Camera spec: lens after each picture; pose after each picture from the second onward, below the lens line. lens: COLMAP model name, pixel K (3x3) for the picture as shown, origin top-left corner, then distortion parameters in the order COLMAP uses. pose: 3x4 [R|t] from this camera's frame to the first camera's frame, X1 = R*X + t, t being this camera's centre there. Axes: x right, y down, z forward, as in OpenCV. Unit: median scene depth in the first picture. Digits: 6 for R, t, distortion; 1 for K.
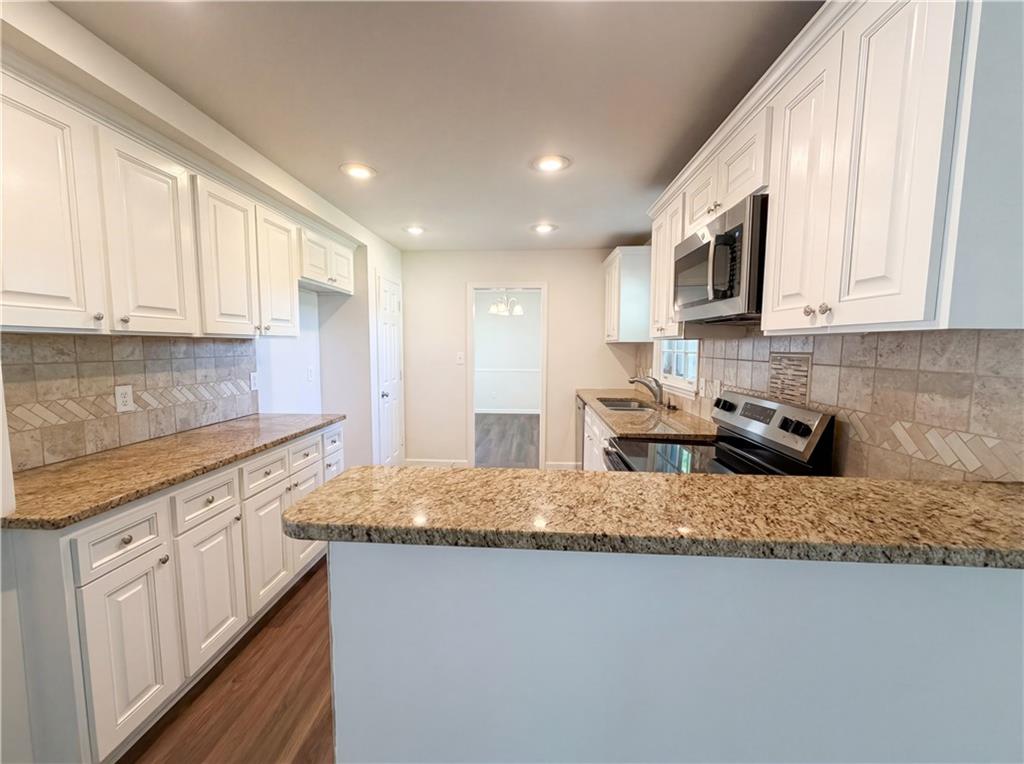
lens RADIAL K [[409.3, 0, 509.8], [0, 409.3, 383.2], [0, 0, 1]] dist [0.004181, 0.000417]
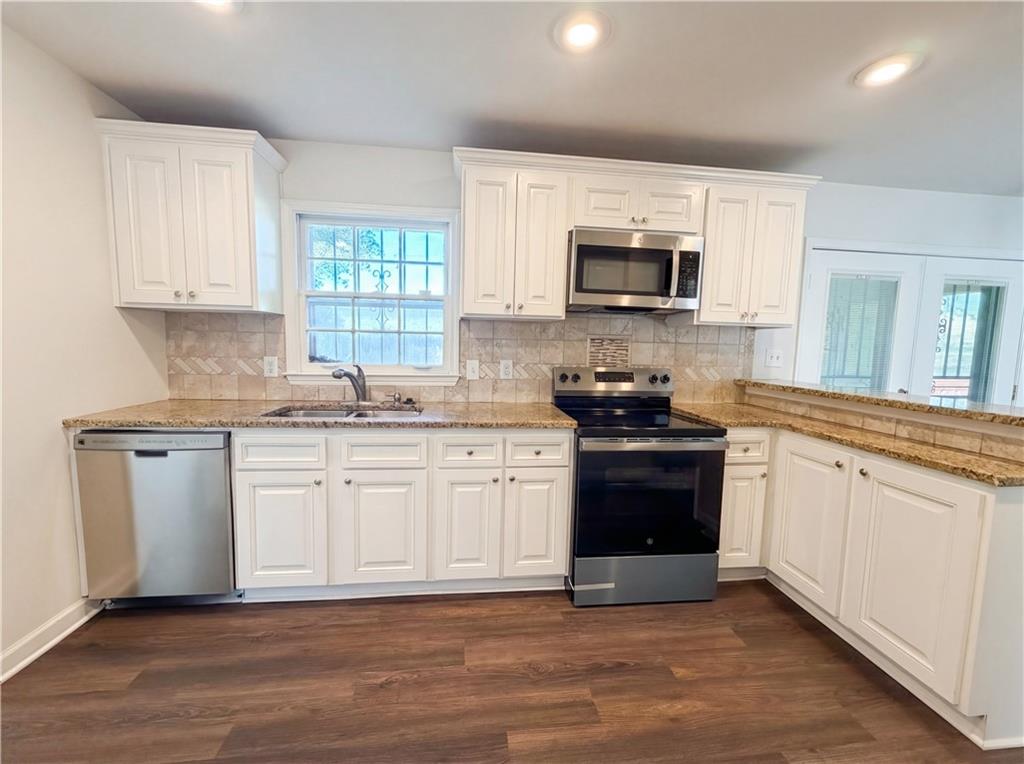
lens RADIAL K [[409.3, 0, 506.0], [0, 409.3, 381.6], [0, 0, 1]] dist [0.004181, 0.000417]
pose [[-0.171295, -0.094691, 0.980659, -0.374478], [0.065600, 0.992065, 0.107251, -0.045831], [-0.983033, 0.082703, -0.163724, 0.840438]]
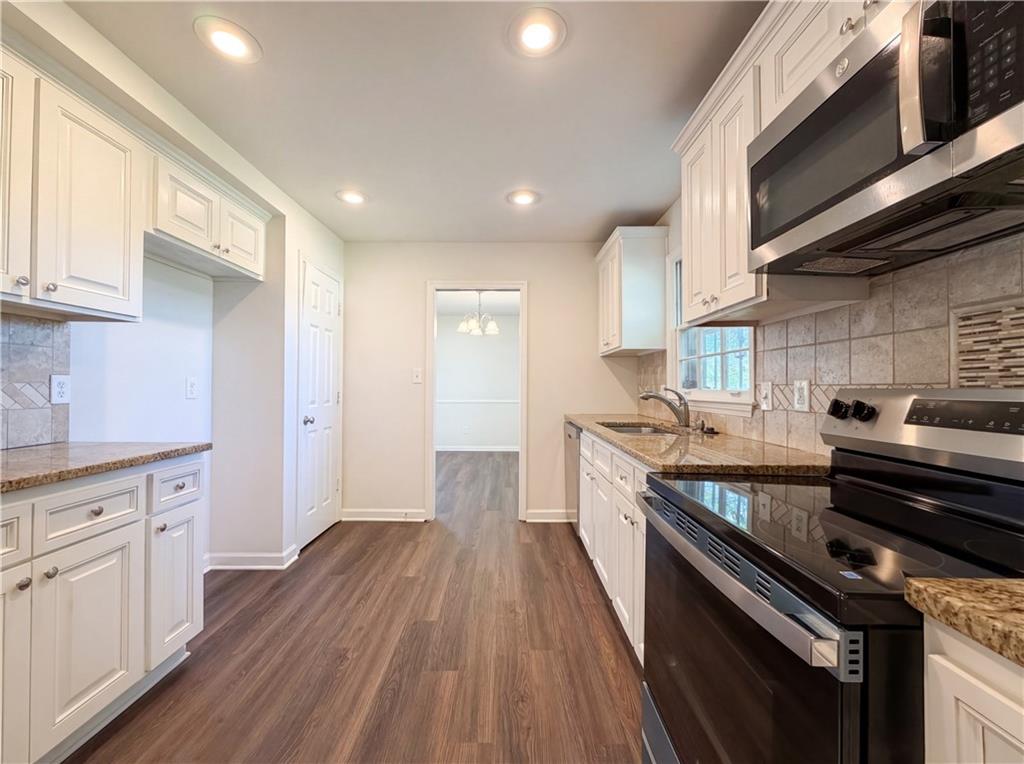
lens RADIAL K [[409.3, 0, 509.9], [0, 409.3, 380.9], [0, 0, 1]] dist [0.004181, 0.000417]
pose [[0.998313, 0.000429, 0.058065, 0.013768], [0.005740, 0.994347, -0.106023, 0.042862], [-0.057783, 0.106177, 0.992667, 0.282688]]
